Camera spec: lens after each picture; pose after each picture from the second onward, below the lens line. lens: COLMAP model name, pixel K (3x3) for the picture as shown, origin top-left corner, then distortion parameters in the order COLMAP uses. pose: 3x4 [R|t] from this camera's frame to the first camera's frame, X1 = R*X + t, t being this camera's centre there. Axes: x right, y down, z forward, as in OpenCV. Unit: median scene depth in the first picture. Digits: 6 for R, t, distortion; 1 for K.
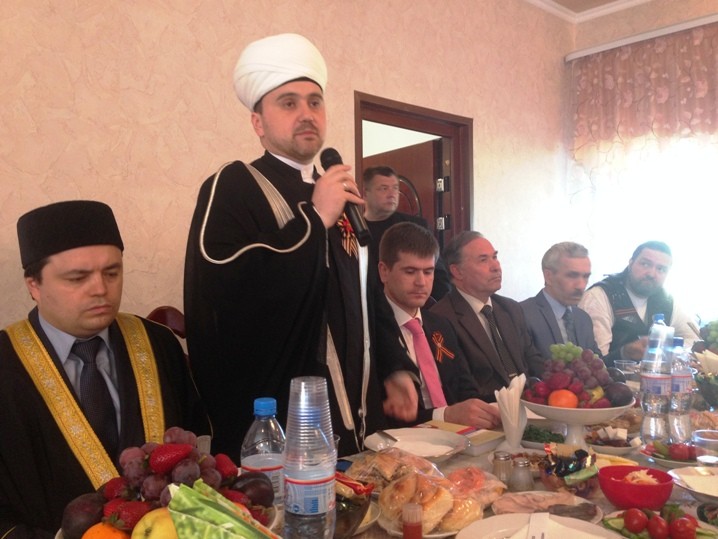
lens RADIAL K [[666.0, 0, 359.0], [0, 666.0, 269.5], [0, 0, 1]] dist [0.130215, -0.236631]
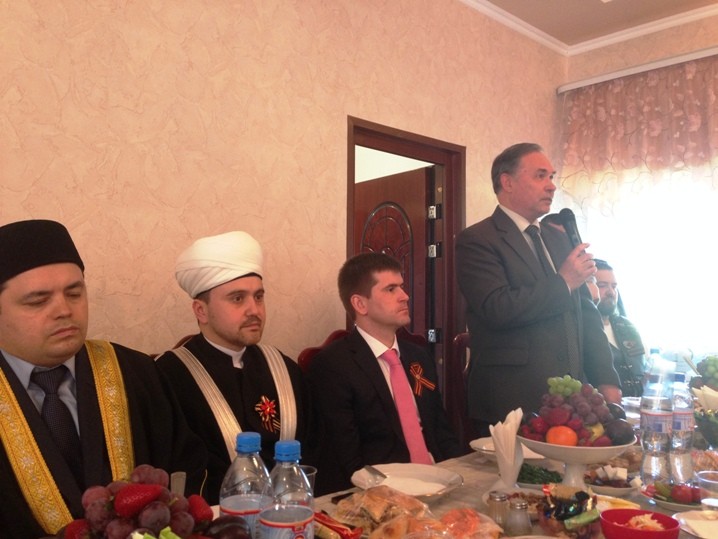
lens RADIAL K [[663.2, 0, 359.0], [0, 663.2, 269.5], [0, 0, 1]] dist [0.131603, -0.231124]
pose [[0.999674, 0.020204, 0.015586, -0.001584], [-0.019563, 0.999000, -0.040197, 0.000830], [-0.016382, 0.039879, 0.999070, 0.029252]]
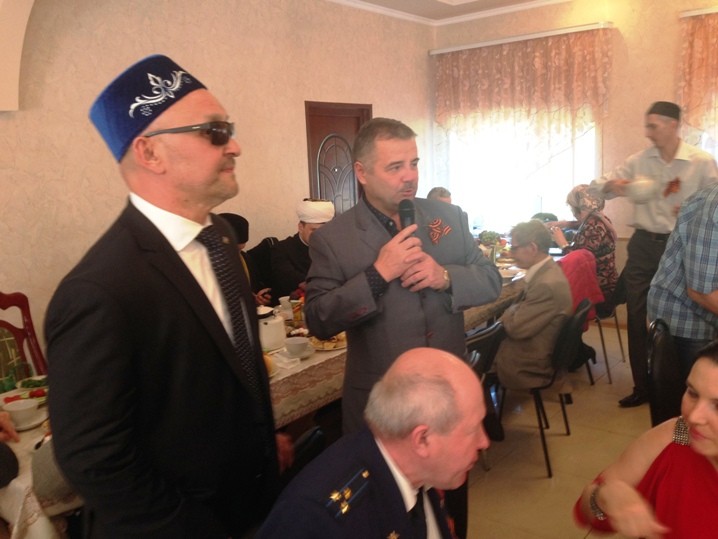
lens RADIAL K [[666.0, 0, 359.0], [0, 666.0, 269.5], [0, 0, 1]] dist [0.130215, -0.236631]
pose [[0.987298, -0.055056, 0.149034, -0.200225], [0.030297, 0.986067, 0.163566, -0.158359], [-0.155963, -0.156973, 0.975210, -1.018698]]
